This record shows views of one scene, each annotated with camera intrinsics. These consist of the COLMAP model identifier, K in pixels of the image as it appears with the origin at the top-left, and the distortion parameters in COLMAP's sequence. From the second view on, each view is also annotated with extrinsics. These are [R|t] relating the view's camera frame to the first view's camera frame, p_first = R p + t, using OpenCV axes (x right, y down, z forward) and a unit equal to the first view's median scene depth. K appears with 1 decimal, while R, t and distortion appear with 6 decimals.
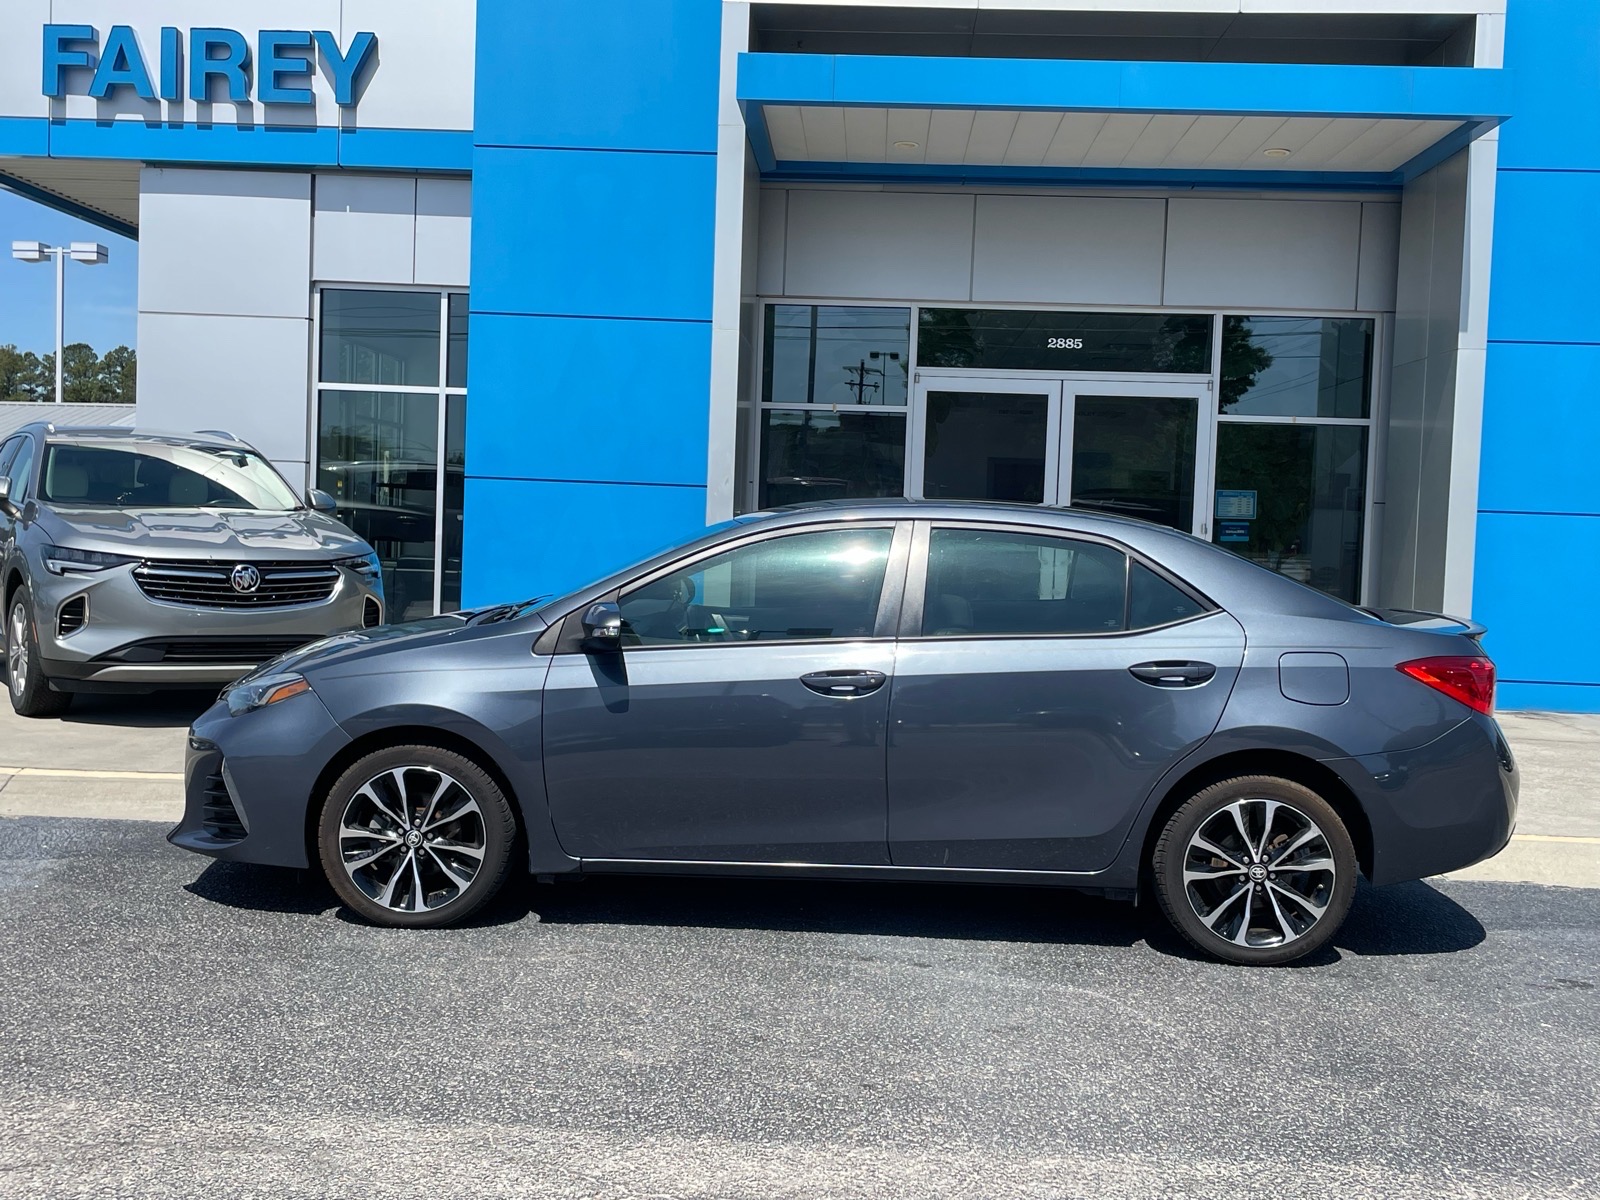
lens RADIAL K [[1692.2, 0, 800.3], [0, 1692.2, 598.9], [0, 0, 1]] dist [0.030204, 0.000000]
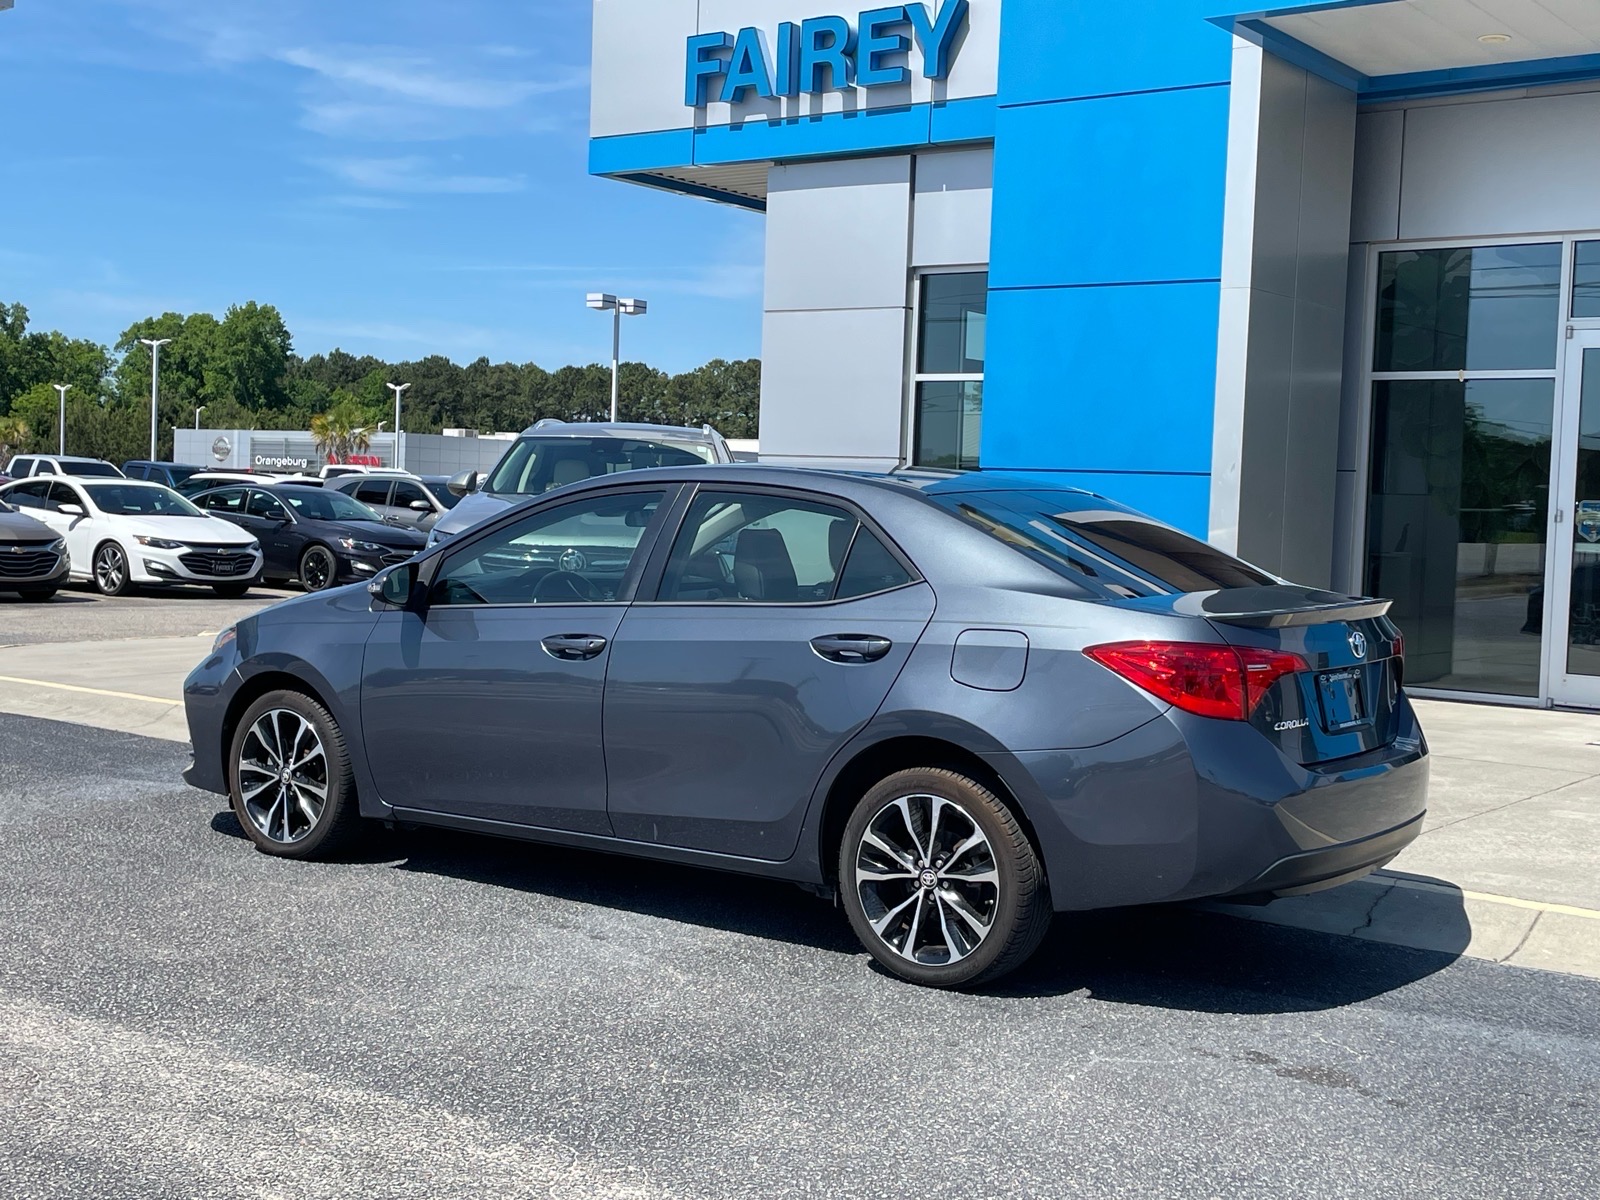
lens RADIAL K [[1991.3, 0, 800.1], [0, 1991.3, 604.6], [0, 0, 1]] dist [0.094598, 0.000000]
pose [[0.831144, 0.023632, -0.555554, 0.768416], [-0.032151, 0.999467, -0.005585, 0.027106], [0.555126, 0.022504, 0.831461, 0.100805]]
